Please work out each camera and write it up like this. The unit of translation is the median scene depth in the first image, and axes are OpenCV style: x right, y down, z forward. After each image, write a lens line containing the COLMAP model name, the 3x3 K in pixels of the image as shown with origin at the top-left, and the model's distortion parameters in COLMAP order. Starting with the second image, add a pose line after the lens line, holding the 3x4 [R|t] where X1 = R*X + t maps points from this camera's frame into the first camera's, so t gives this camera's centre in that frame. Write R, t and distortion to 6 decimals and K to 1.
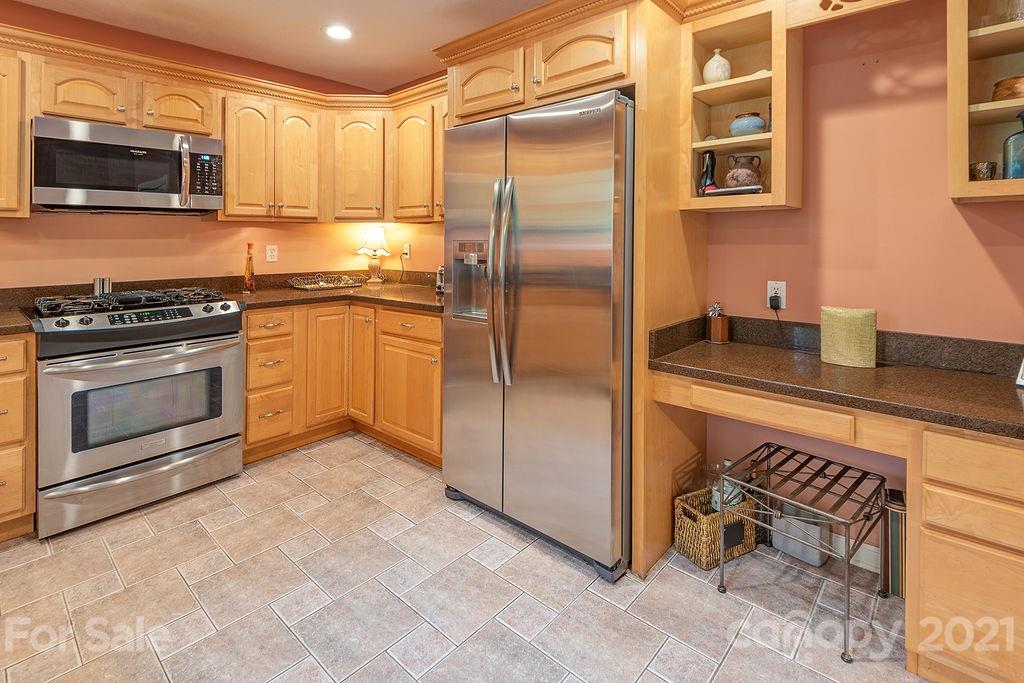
lens RADIAL K [[499.8, 0, 532.3], [0, 499.8, 234.8], [0, 0, 1]] dist [0.025583, -0.008572]
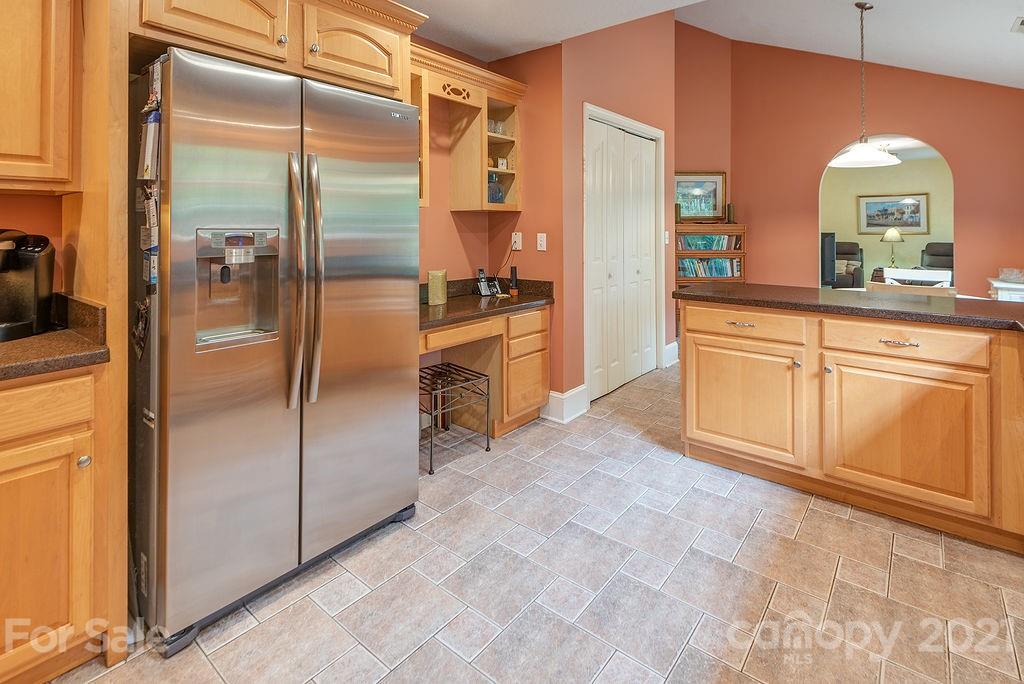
lens RADIAL K [[499.8, 0, 509.3], [0, 499.8, 230.3], [0, 0, 1]] dist [0.025583, -0.008572]
pose [[-0.034939, 0.002140, 0.999387, -0.717133], [-0.004480, 0.999987, -0.002298, 0.009132], [-0.999379, -0.004557, -0.034929, 0.558787]]
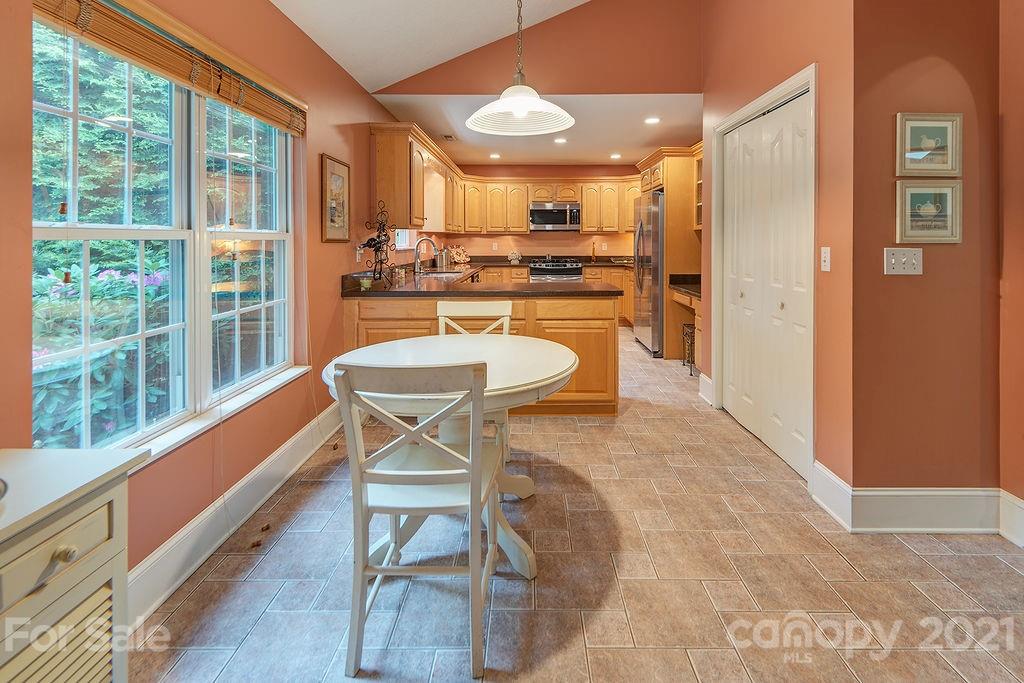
lens RADIAL K [[499.8, 0, 523.1], [0, 499.8, 257.8], [0, 0, 1]] dist [0.025583, -0.008572]
pose [[0.650146, 0.030275, -0.759206, 1.285392], [0.001309, 0.999160, 0.040965, -0.010172], [0.759808, -0.027627, 0.649560, -1.015802]]
